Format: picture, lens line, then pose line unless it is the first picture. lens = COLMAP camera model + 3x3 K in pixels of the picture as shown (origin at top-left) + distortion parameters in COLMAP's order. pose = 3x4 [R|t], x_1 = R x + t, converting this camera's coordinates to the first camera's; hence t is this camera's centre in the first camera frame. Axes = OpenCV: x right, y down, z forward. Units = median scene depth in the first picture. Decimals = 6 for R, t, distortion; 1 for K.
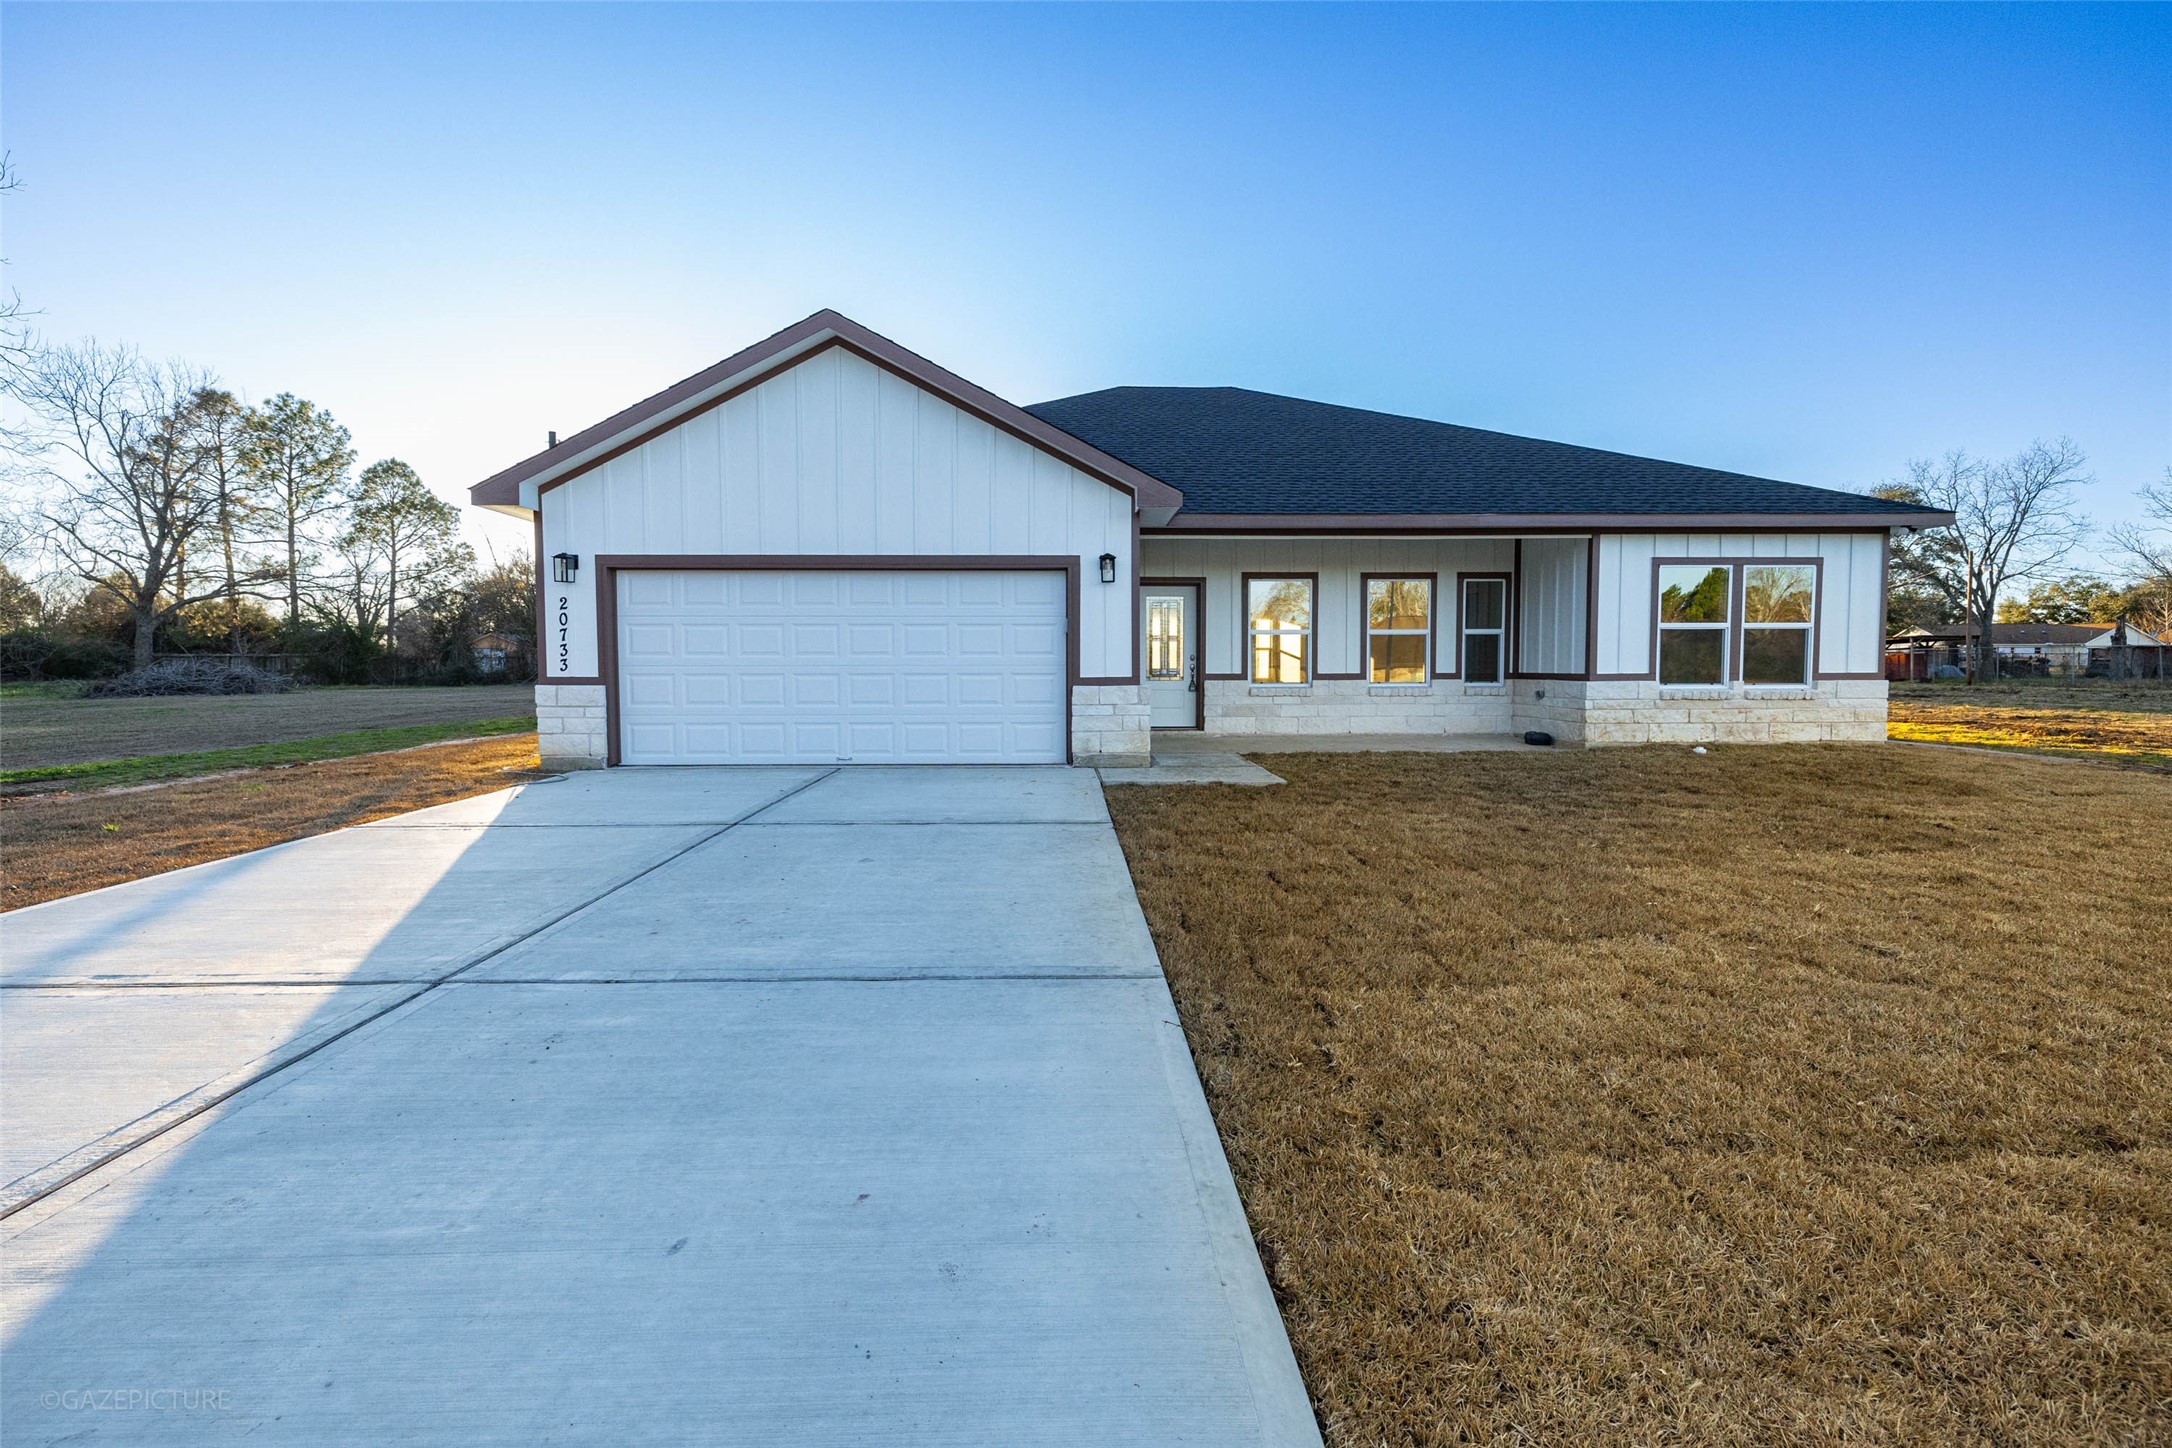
lens RADIAL K [[932.1, 0, 1086.0], [0, 932.1, 724.0], [0, 0, 1]] dist [0.001403, 0.000035]
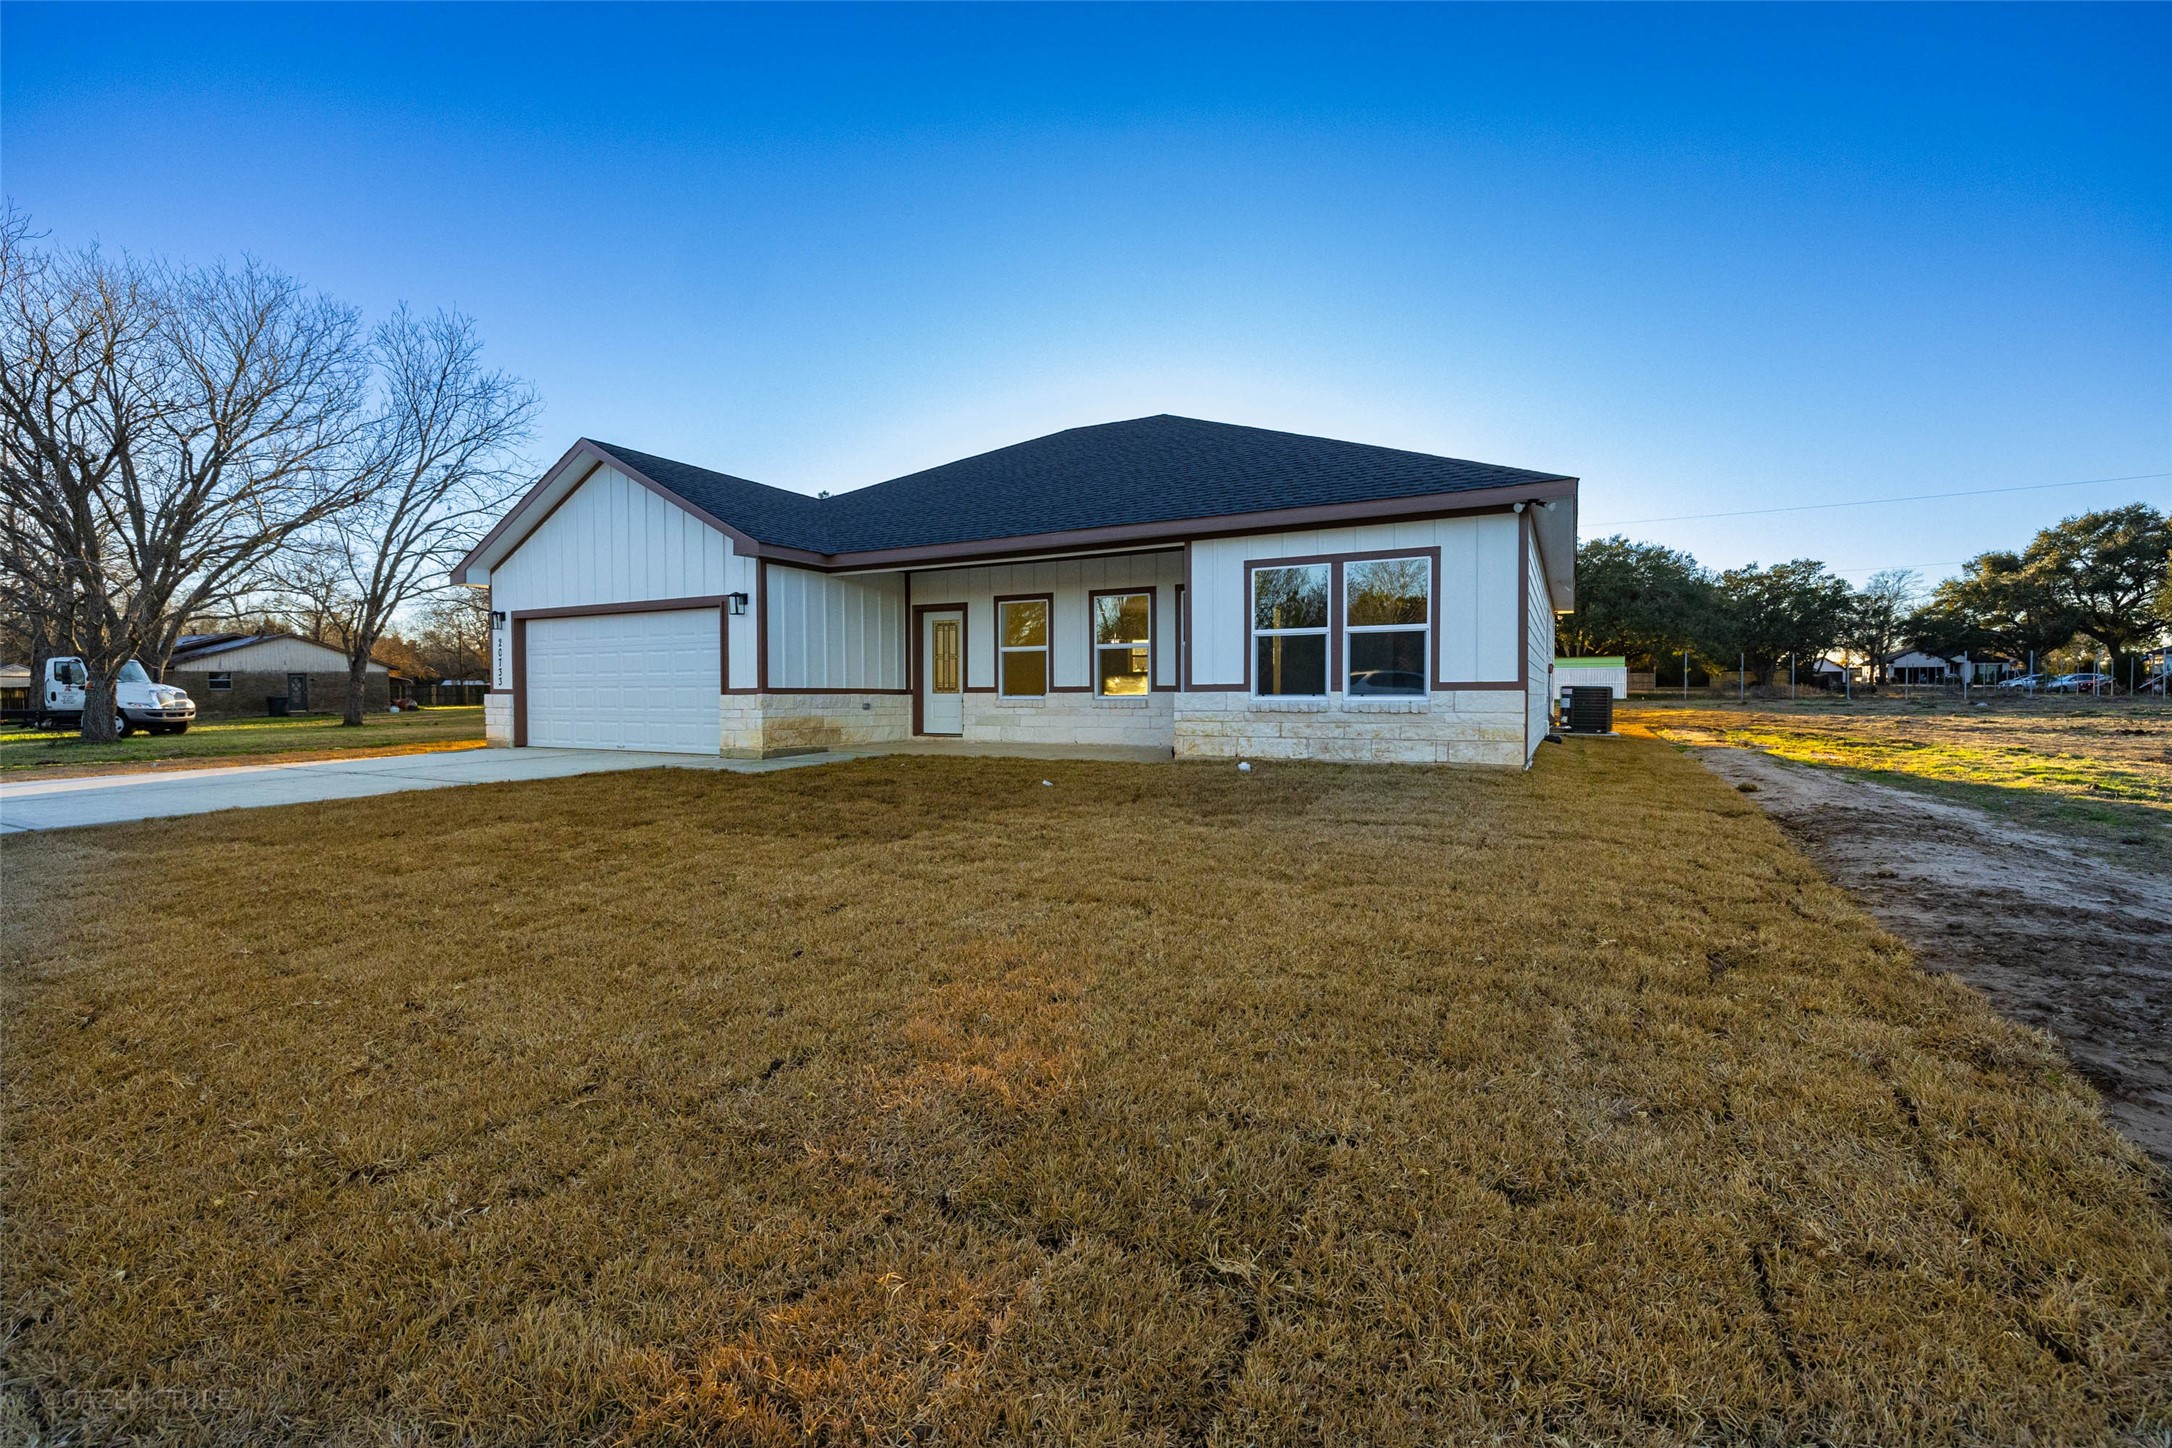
lens RADIAL K [[932.1, 0, 1086.0], [0, 932.1, 724.0], [0, 0, 1]] dist [0.001403, 0.000035]
pose [[0.868765, 0.015525, -0.494981, 0.933173], [-0.026353, 0.999542, -0.014903, 0.004407], [0.494523, 0.025991, 0.868776, 0.105724]]
